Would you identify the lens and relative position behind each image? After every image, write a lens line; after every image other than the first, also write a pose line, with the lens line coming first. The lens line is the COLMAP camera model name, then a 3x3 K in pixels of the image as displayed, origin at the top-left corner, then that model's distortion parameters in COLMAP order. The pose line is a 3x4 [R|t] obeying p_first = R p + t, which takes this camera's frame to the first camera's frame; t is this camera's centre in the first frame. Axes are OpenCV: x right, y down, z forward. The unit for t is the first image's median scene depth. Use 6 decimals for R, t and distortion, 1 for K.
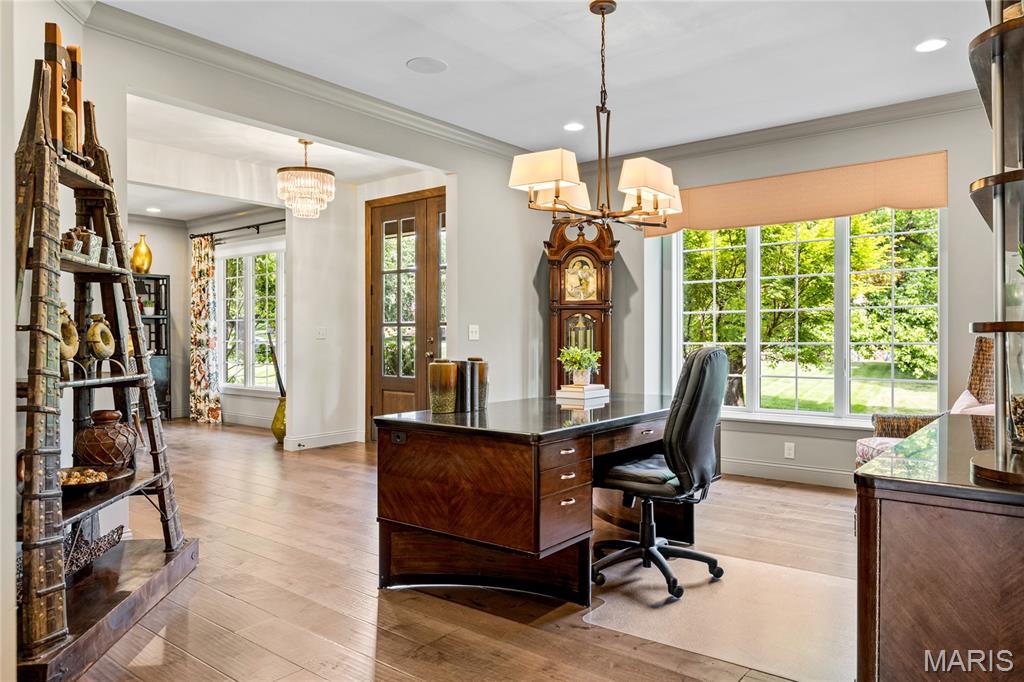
lens RADIAL K [[699.2, 0, 514.9], [0, 699.2, 334.9], [0, 0, 1]] dist [0.001984, -0.004549]
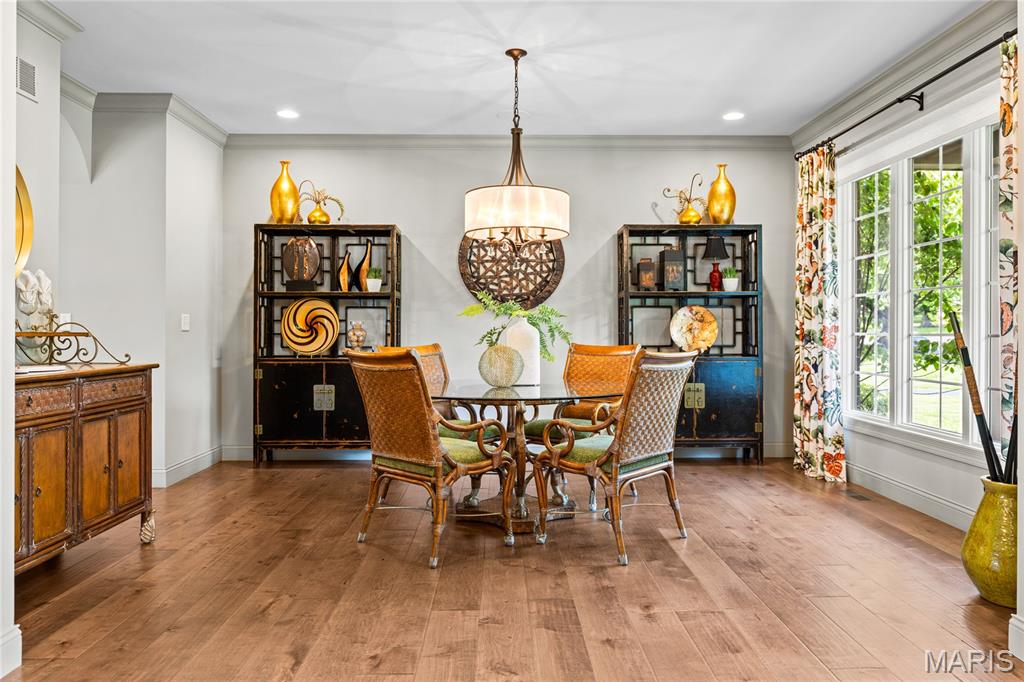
lens RADIAL K [[699.2, 0, 517.8], [0, 699.2, 334.8], [0, 0, 1]] dist [0.001984, -0.004549]
pose [[0.650865, 0.006342, -0.759167, -0.171259], [0.004337, 0.999918, 0.012072, 0.002172], [0.759181, -0.011149, 0.650784, 0.446764]]
